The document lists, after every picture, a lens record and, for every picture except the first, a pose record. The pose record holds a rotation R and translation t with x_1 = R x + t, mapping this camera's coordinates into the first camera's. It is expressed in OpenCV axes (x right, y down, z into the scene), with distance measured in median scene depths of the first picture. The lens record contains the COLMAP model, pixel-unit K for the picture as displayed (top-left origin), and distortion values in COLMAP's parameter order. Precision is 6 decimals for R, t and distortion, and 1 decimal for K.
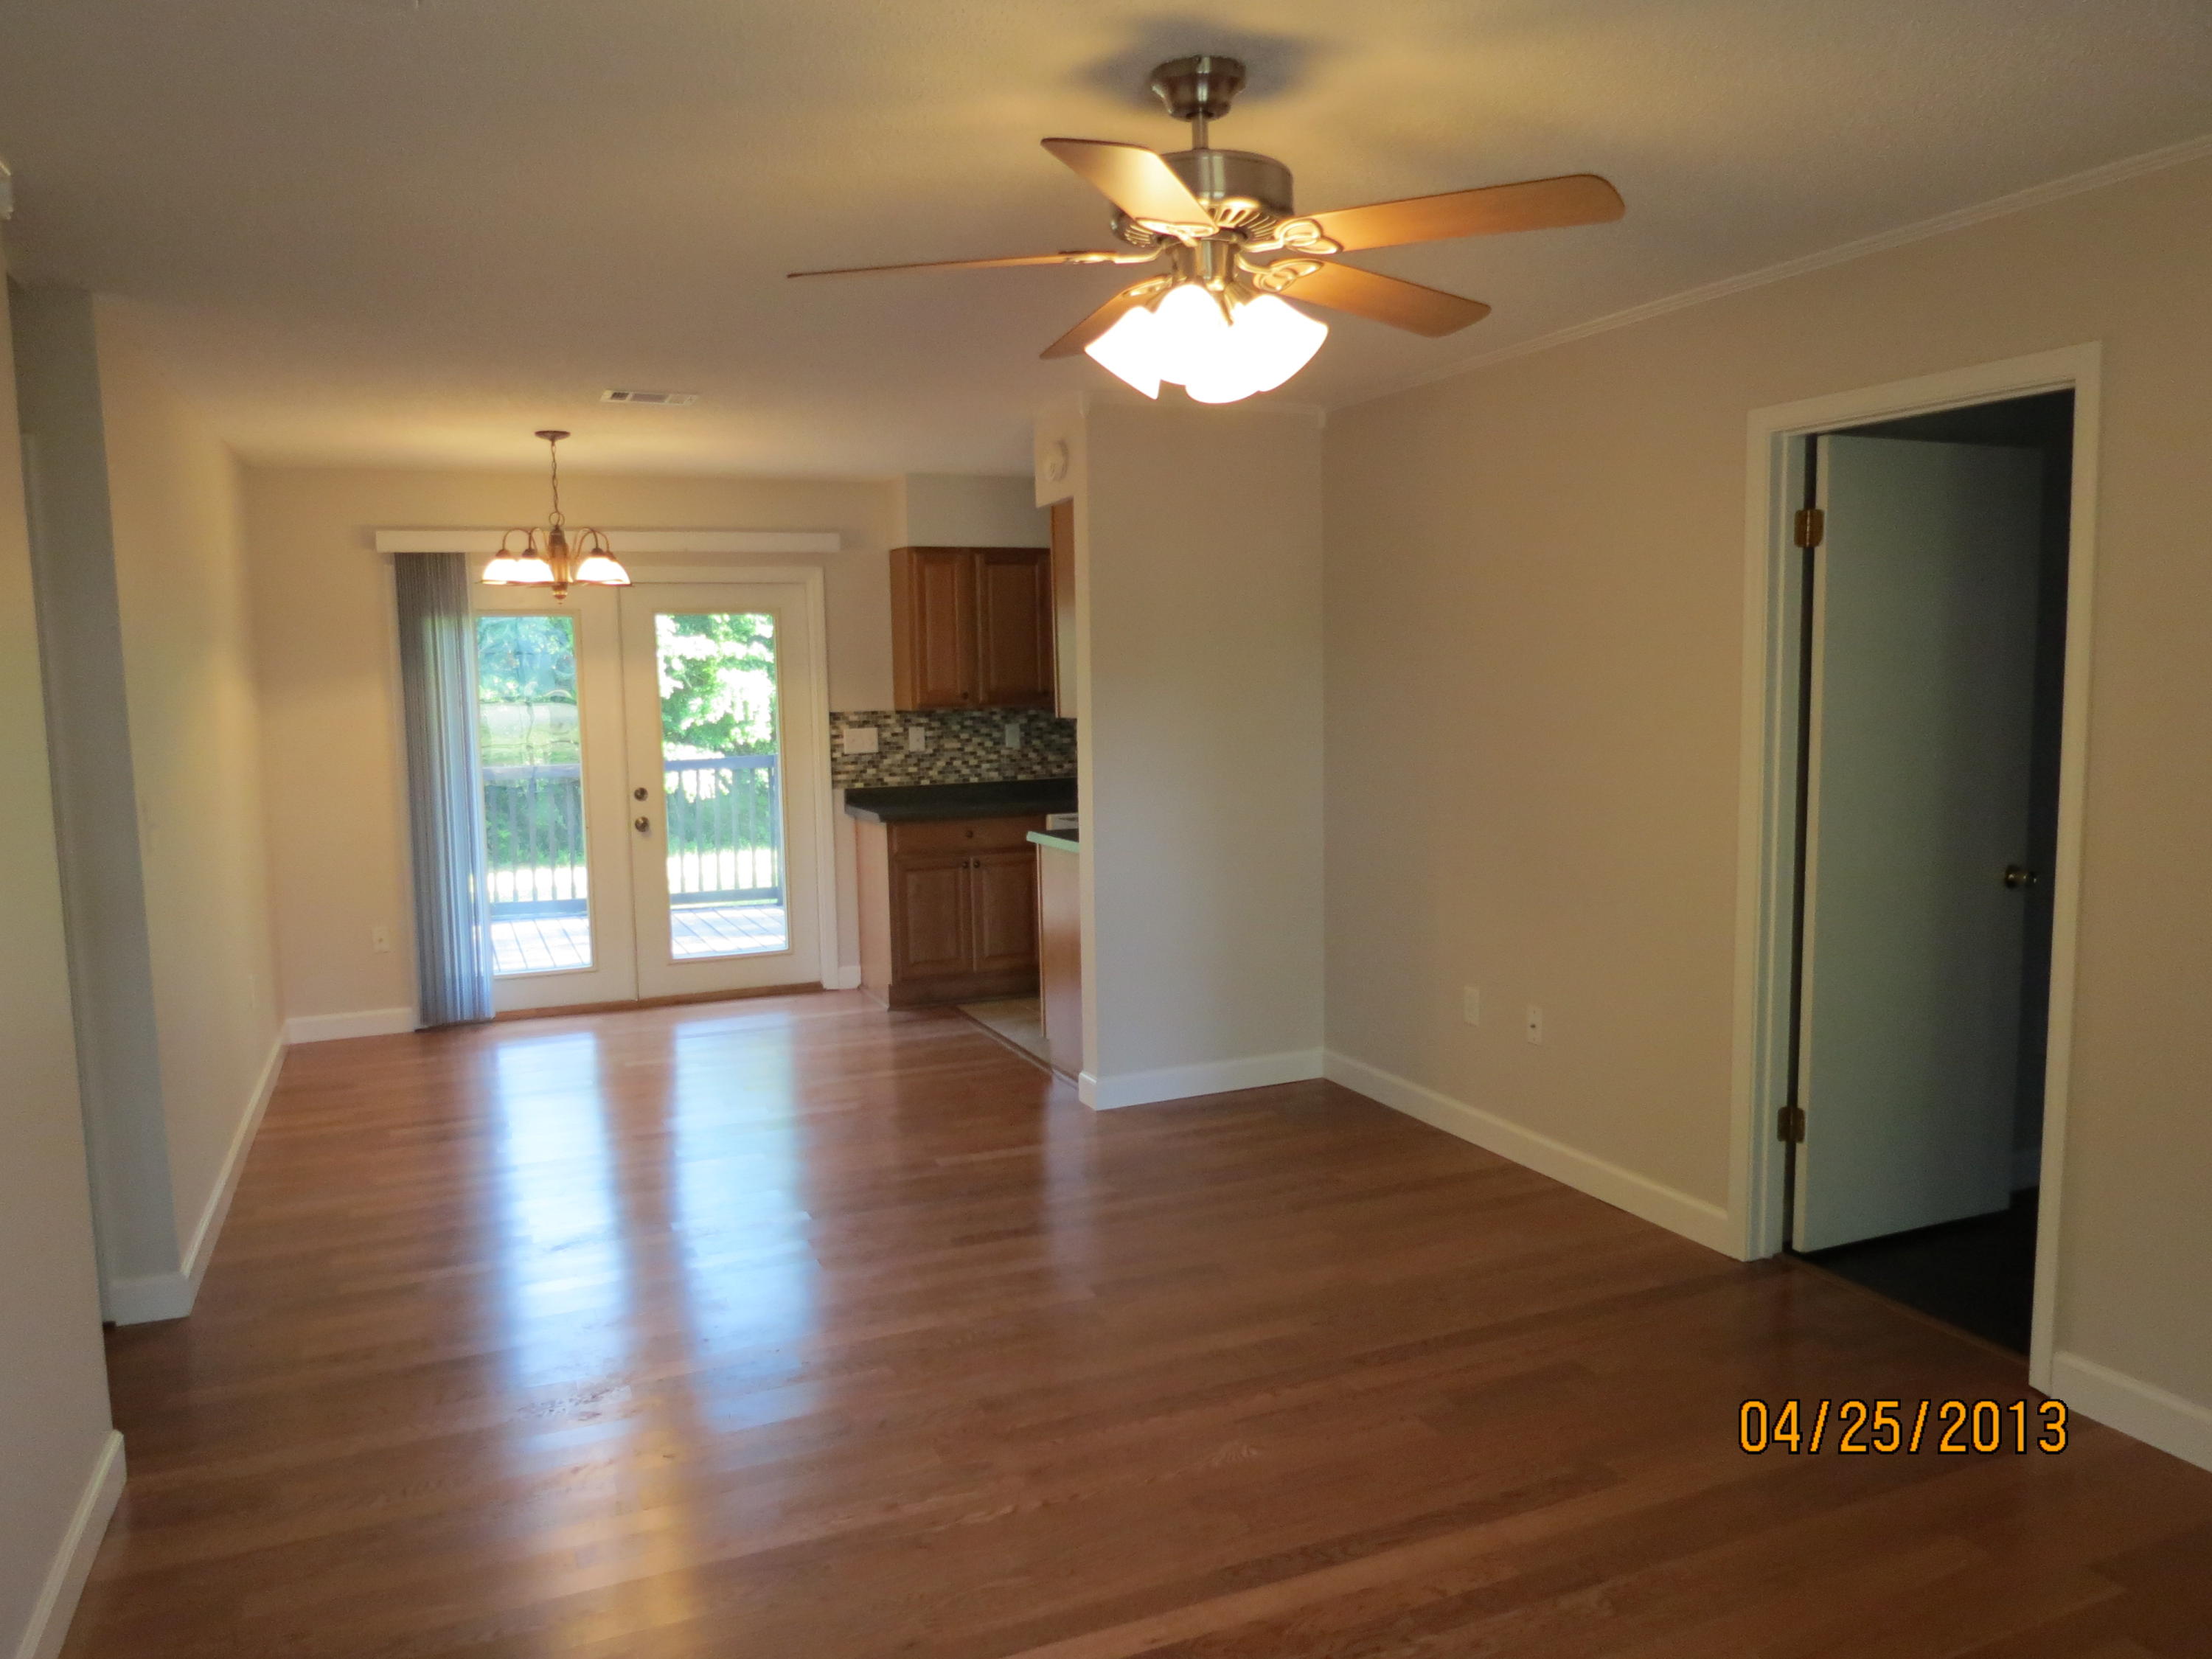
lens RADIAL K [[1557.3, 0, 1106.0], [0, 1557.3, 829.5], [0, 0, 1]] dist [-0.029270, 0.003225]
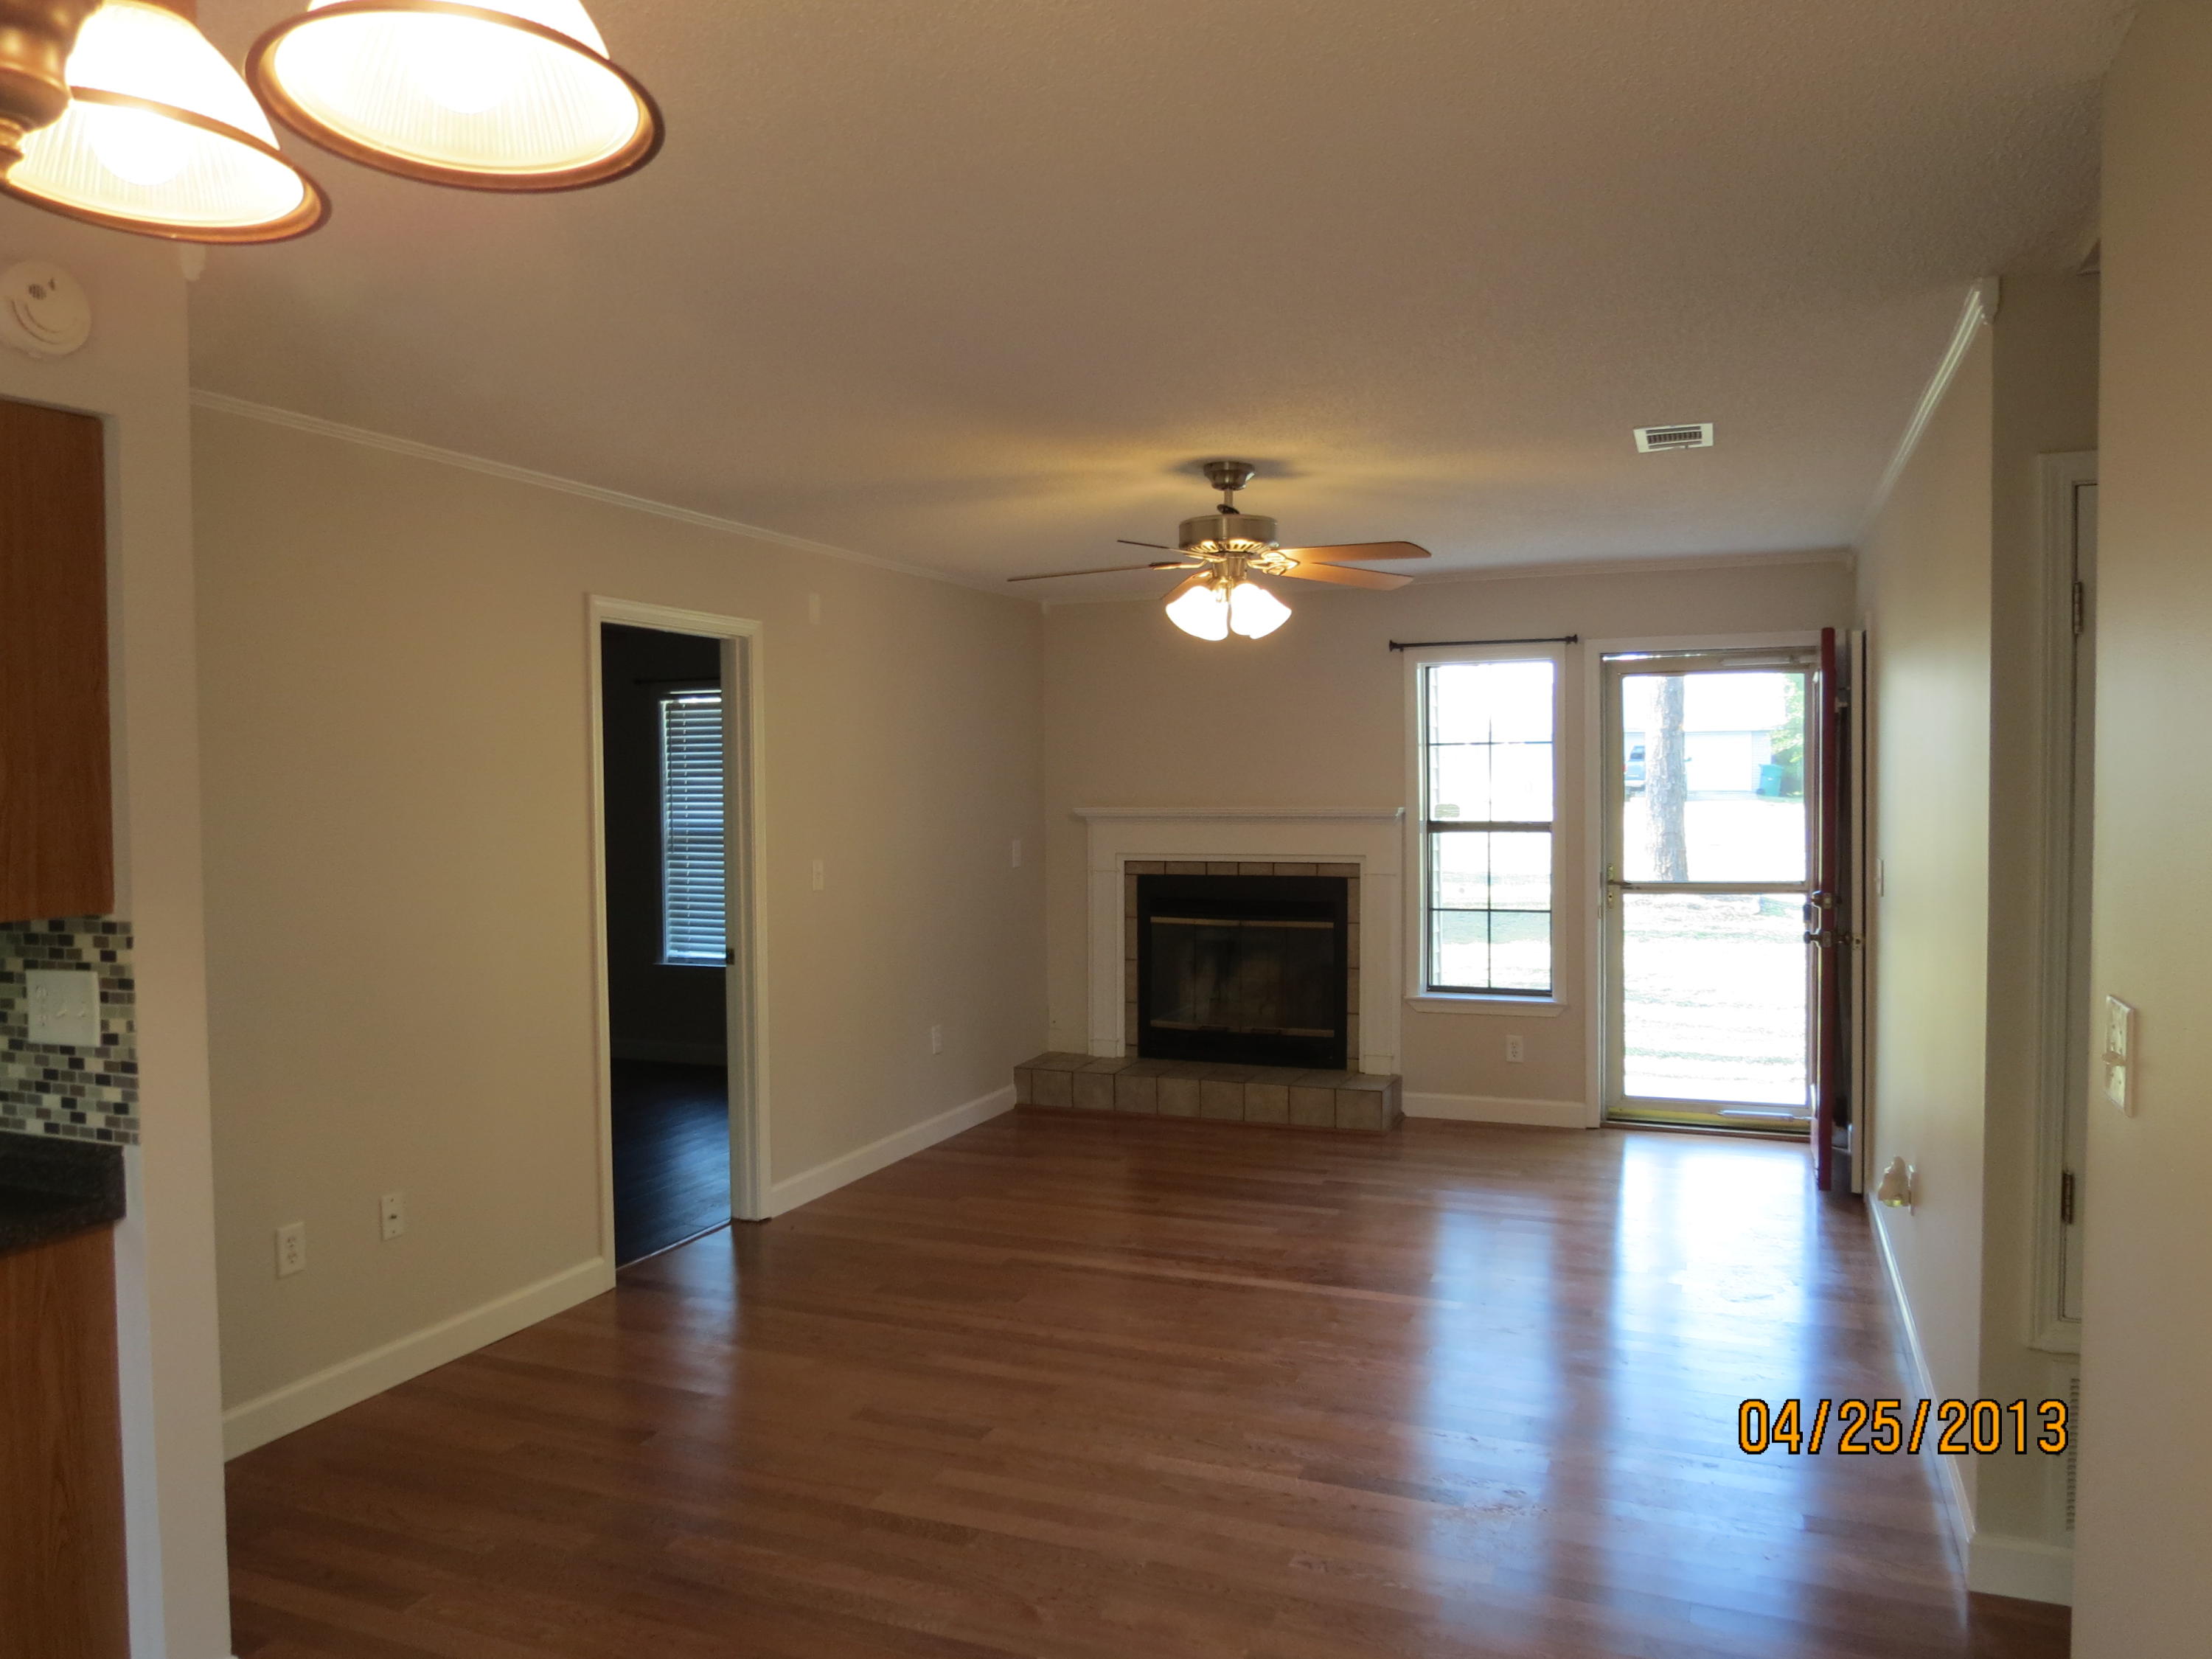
lens RADIAL K [[1557.3, 0, 1106.0], [0, 1557.3, 829.5], [0, 0, 1]] dist [-0.029270, 0.003225]
pose [[-0.690491, -0.000058, 0.723341, -0.870963], [0.097885, 0.990794, 0.093519, -0.179380], [-0.716687, 0.135379, -0.684129, 1.798539]]
